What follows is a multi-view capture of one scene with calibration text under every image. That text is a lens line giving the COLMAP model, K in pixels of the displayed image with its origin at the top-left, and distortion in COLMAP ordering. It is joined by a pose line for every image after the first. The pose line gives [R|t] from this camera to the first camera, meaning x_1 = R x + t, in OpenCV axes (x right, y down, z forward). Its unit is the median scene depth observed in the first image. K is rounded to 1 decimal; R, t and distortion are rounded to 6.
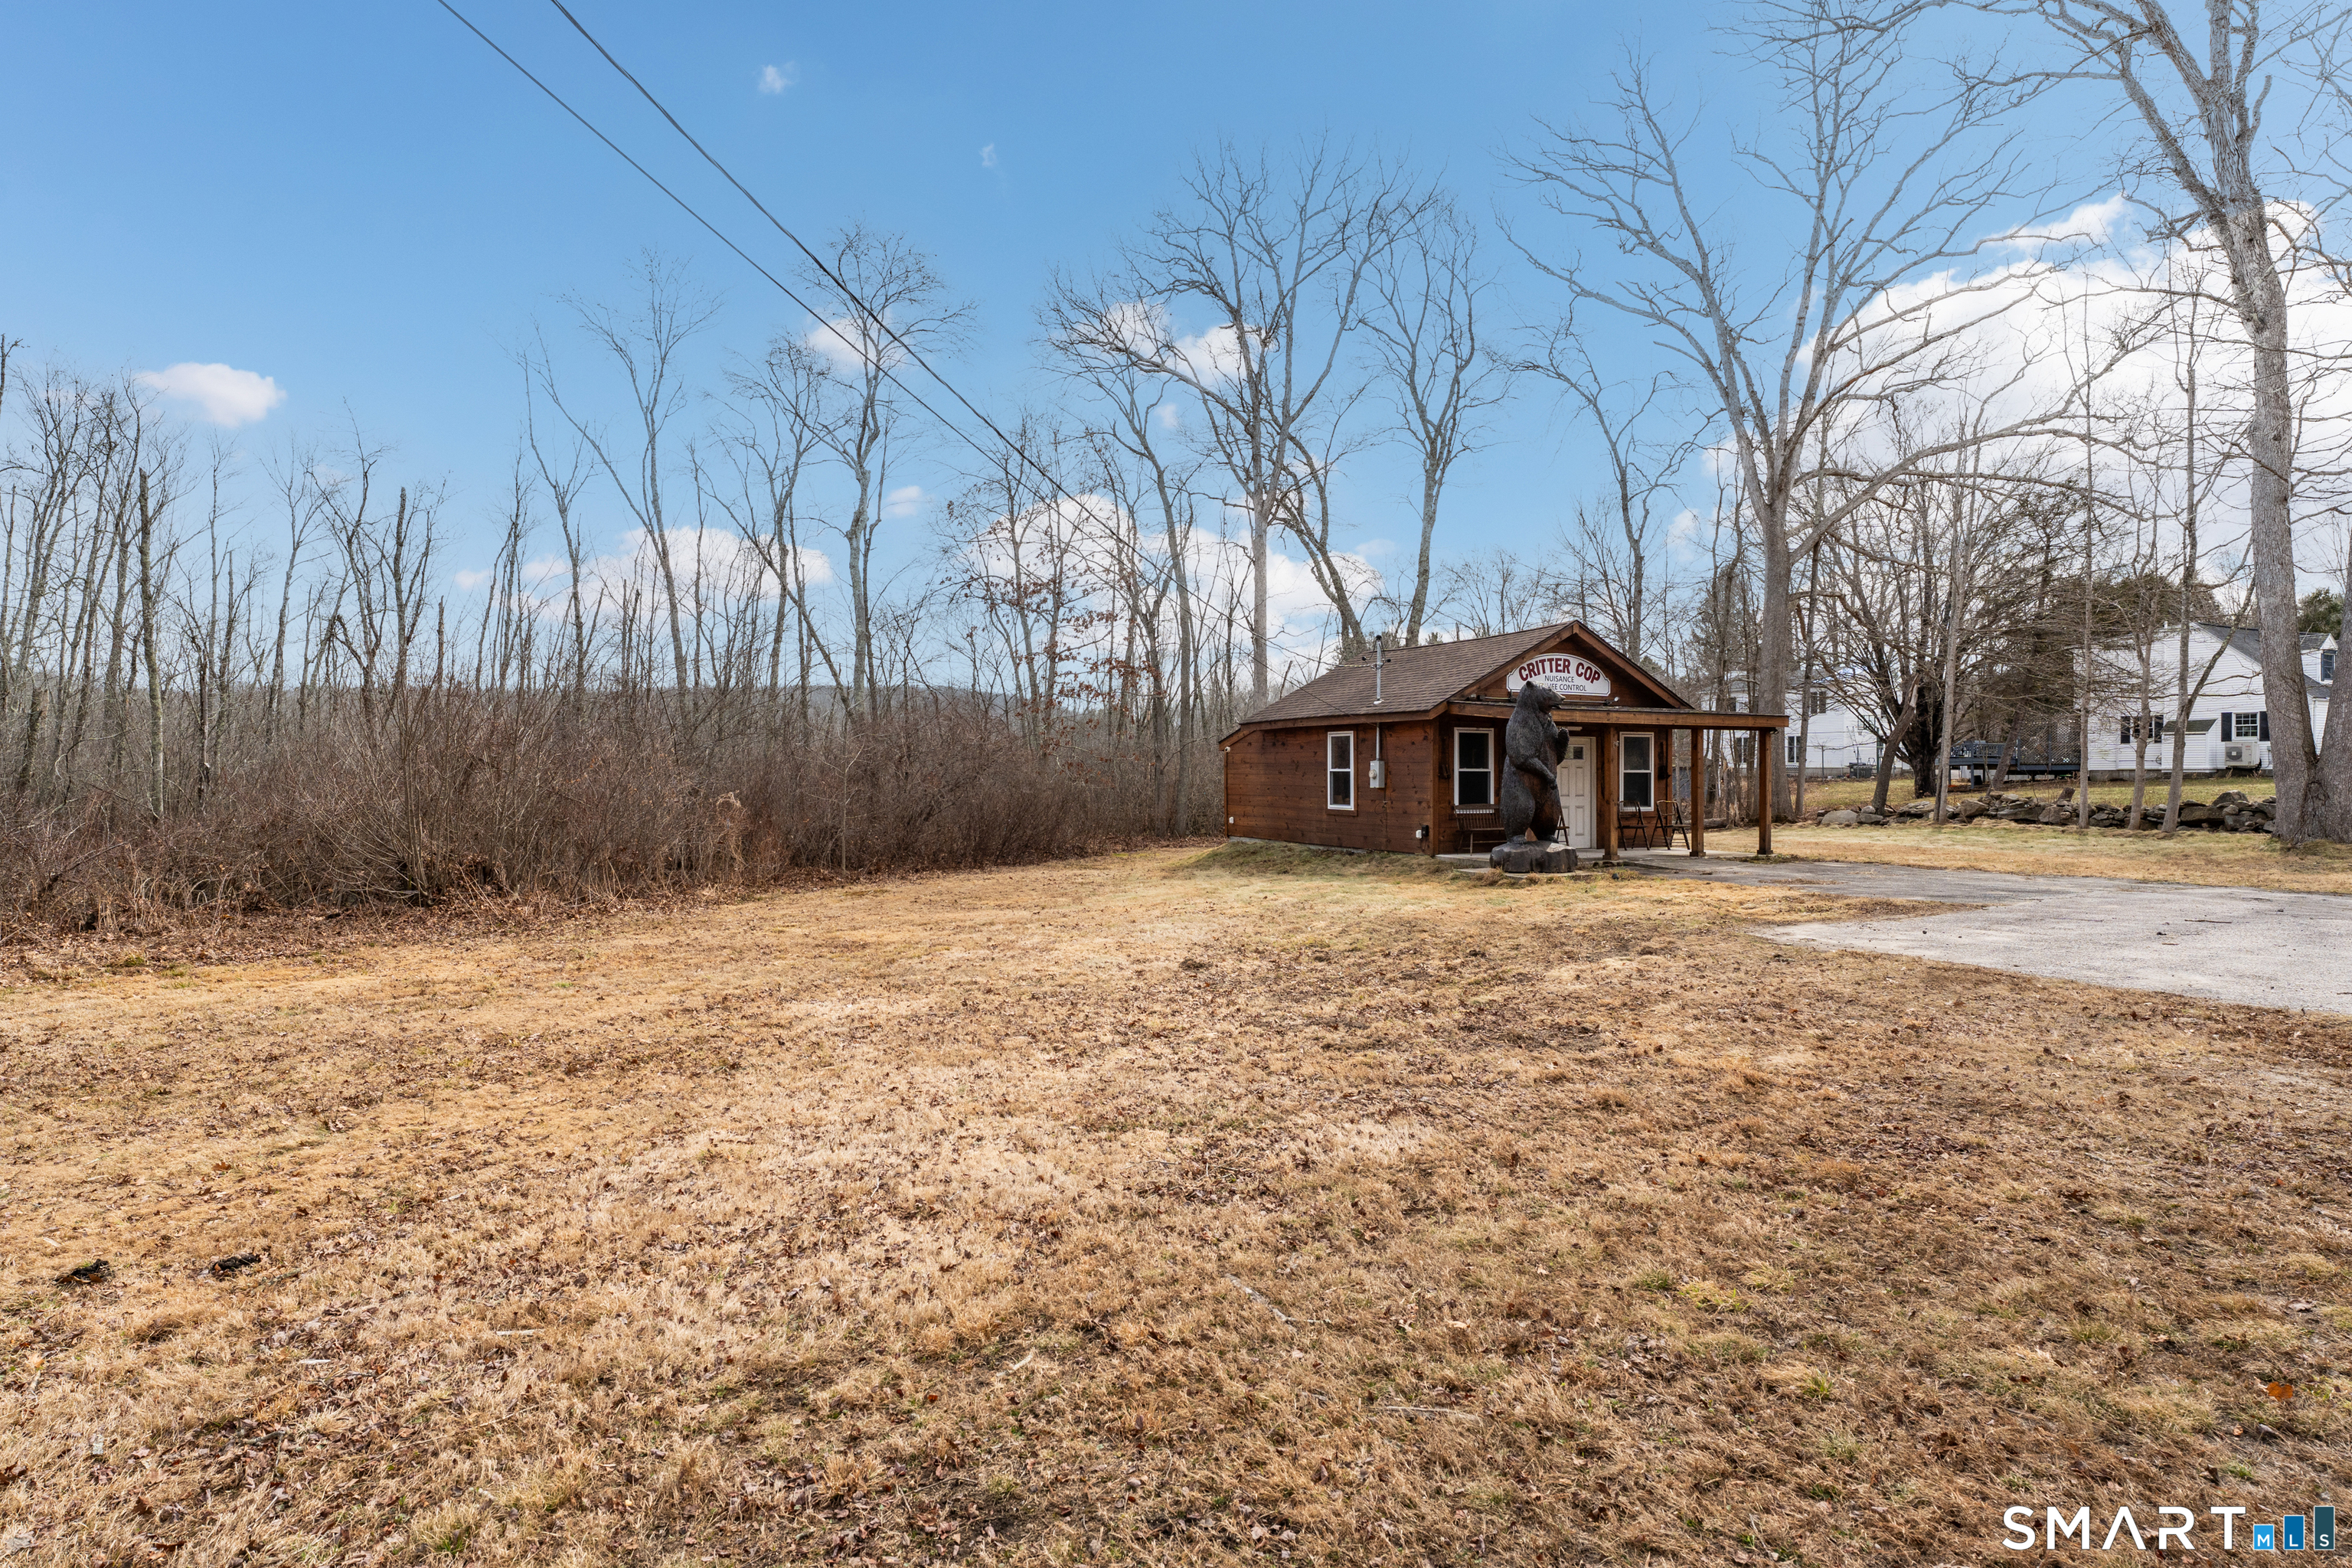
lens RADIAL K [[1175.9, 0, 1173.2], [0, 1175.9, 767.6], [0, 0, 1]] dist [-0.000398, 0.000017]
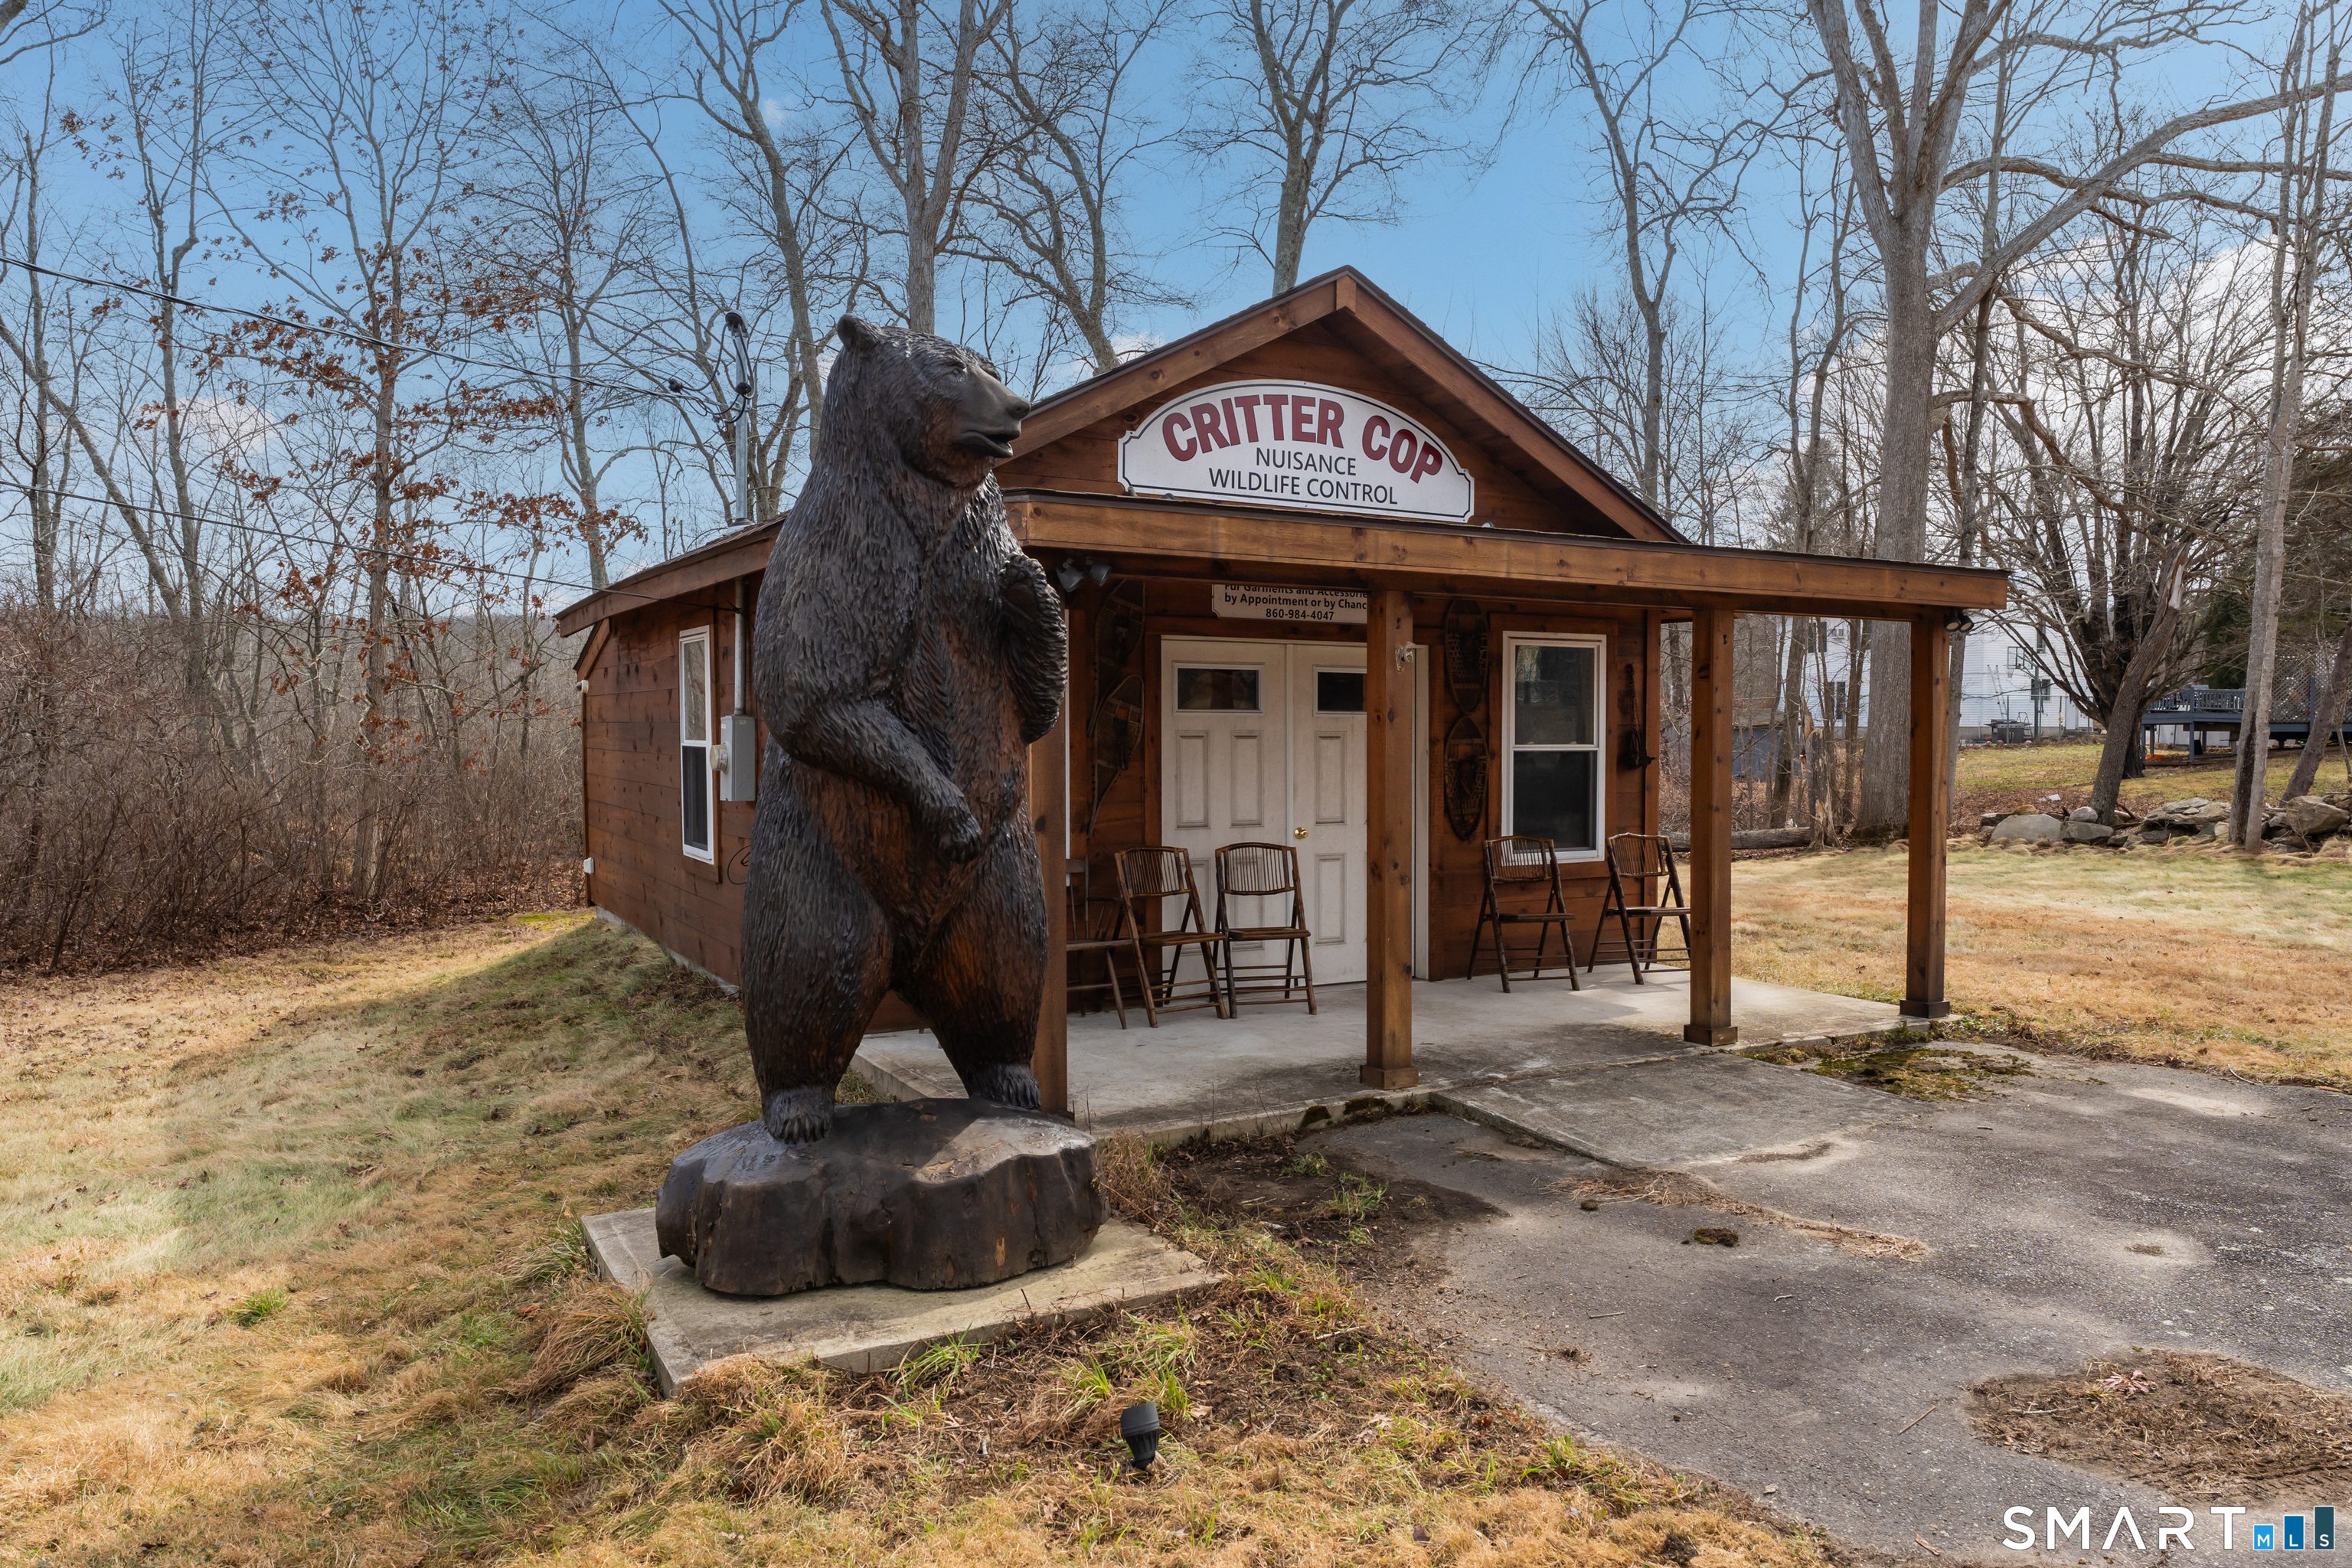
lens RADIAL K [[1597.1, 0, 1176.0], [0, 1597.1, 784.0], [0, 0, 1]] dist [-0.006251, -0.001790]
pose [[0.998157, -0.002639, 0.060631, 0.153305], [0.000404, 0.999321, 0.036847, -0.002046], [-0.060688, -0.036755, 0.997480, 0.324422]]
